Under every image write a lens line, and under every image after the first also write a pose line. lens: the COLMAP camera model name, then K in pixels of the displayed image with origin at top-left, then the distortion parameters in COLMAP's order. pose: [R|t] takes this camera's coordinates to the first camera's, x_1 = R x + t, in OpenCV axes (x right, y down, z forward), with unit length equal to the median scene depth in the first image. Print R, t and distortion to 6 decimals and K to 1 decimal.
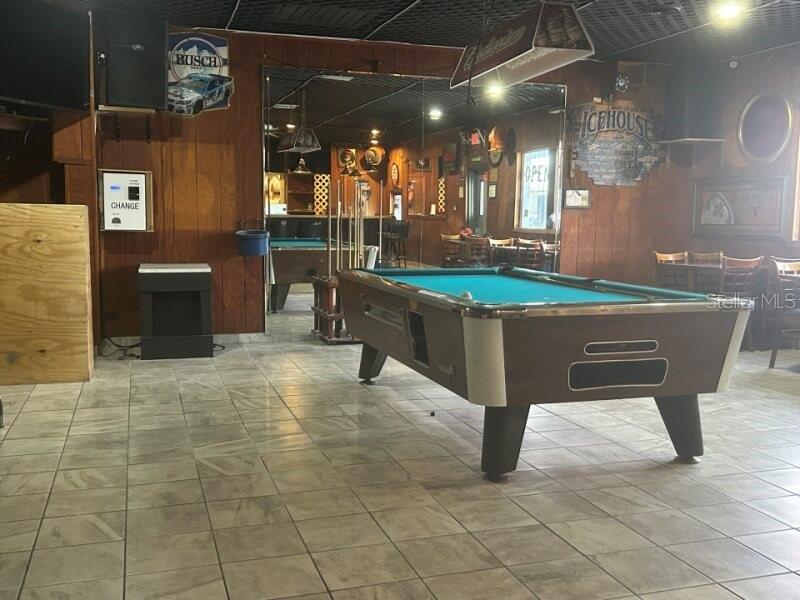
lens RADIAL K [[798.5, 0, 402.2], [0, 798.5, 301.8], [0, 0, 1]] dist [0.042529, 0.000000]
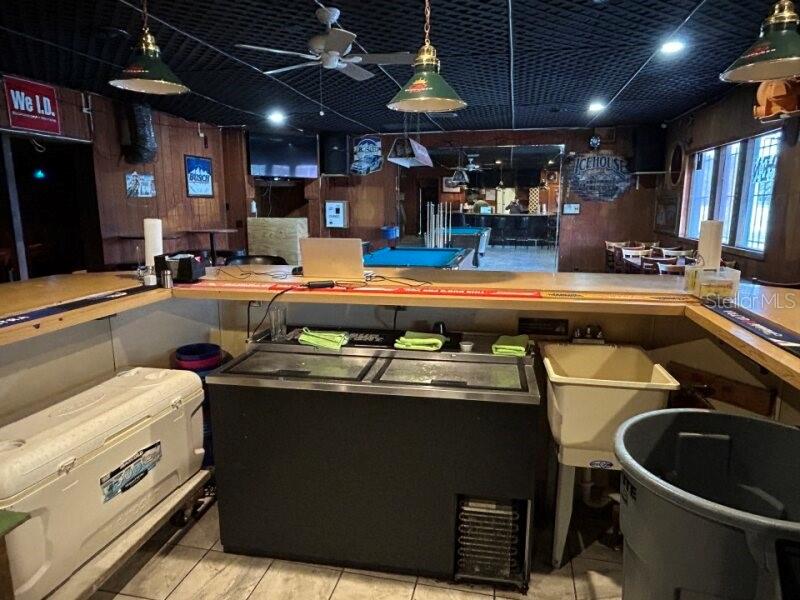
lens RADIAL K [[513.9, 0, 401.3], [0, 513.9, 301.6], [0, 0, 1]] dist [0.001047, -0.011502]
pose [[0.863371, 0.082891, -0.497714, 0.554361], [-0.043627, 0.994983, 0.090029, -0.015603], [0.502680, -0.056015, 0.862656, -0.190062]]
